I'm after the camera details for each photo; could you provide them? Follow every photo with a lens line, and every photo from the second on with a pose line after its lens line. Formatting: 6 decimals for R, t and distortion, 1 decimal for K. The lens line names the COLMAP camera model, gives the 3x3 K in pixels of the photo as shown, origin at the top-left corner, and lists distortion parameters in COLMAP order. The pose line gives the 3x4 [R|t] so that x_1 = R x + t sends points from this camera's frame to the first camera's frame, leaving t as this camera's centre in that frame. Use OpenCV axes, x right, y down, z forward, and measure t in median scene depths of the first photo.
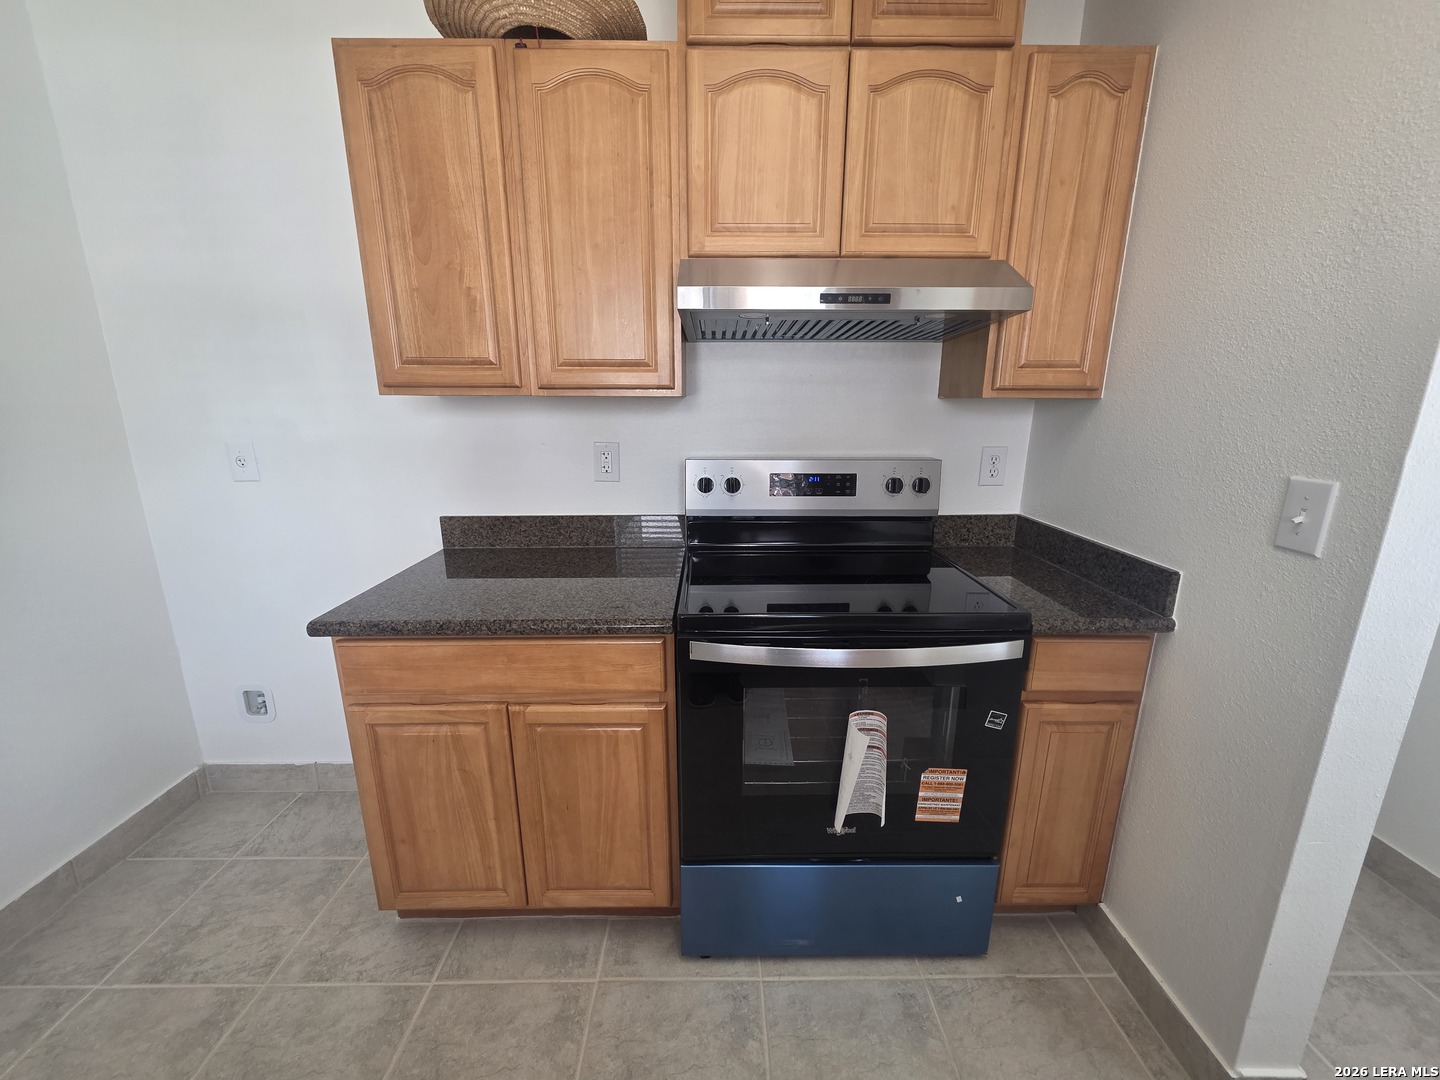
lens RADIAL K [[576.5, 0, 717.9], [0, 576.5, 542.9], [0, 0, 1]] dist [-0.003950, -0.000992]
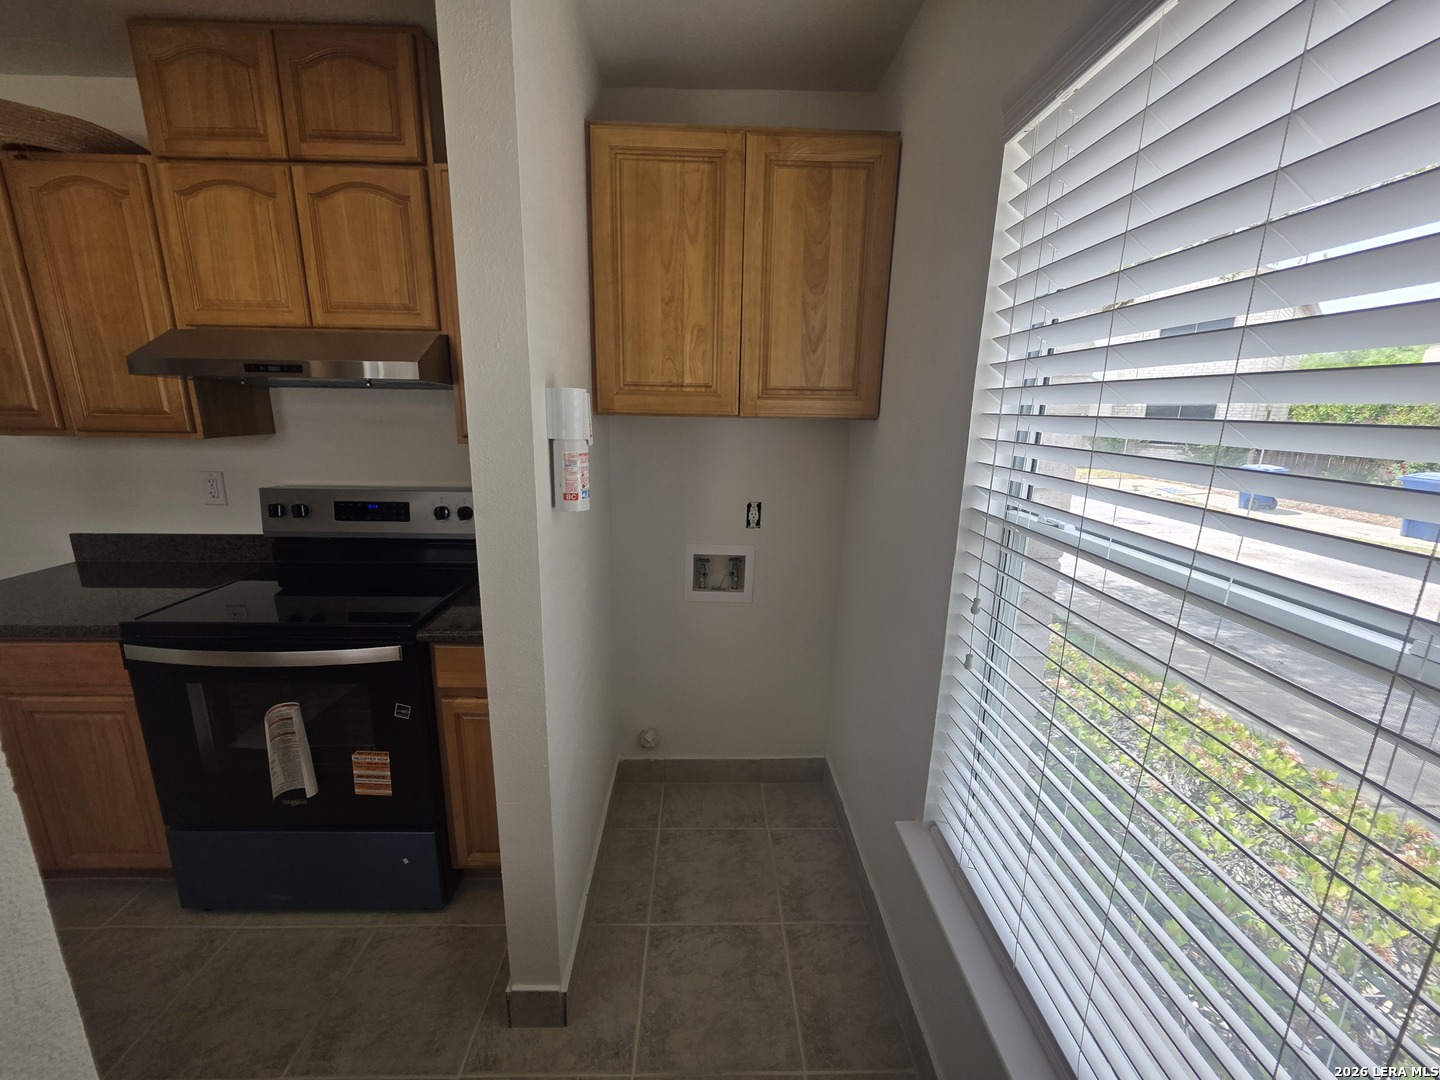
lens RADIAL K [[576.5, 0, 720.9], [0, 576.5, 541.0], [0, 0, 1]] dist [-0.003950, -0.000992]
pose [[0.999648, 0.012050, 0.023616, 1.085884], [-0.011813, 0.999879, -0.010164, -0.047792], [-0.023736, 0.009881, 0.999669, -0.234829]]
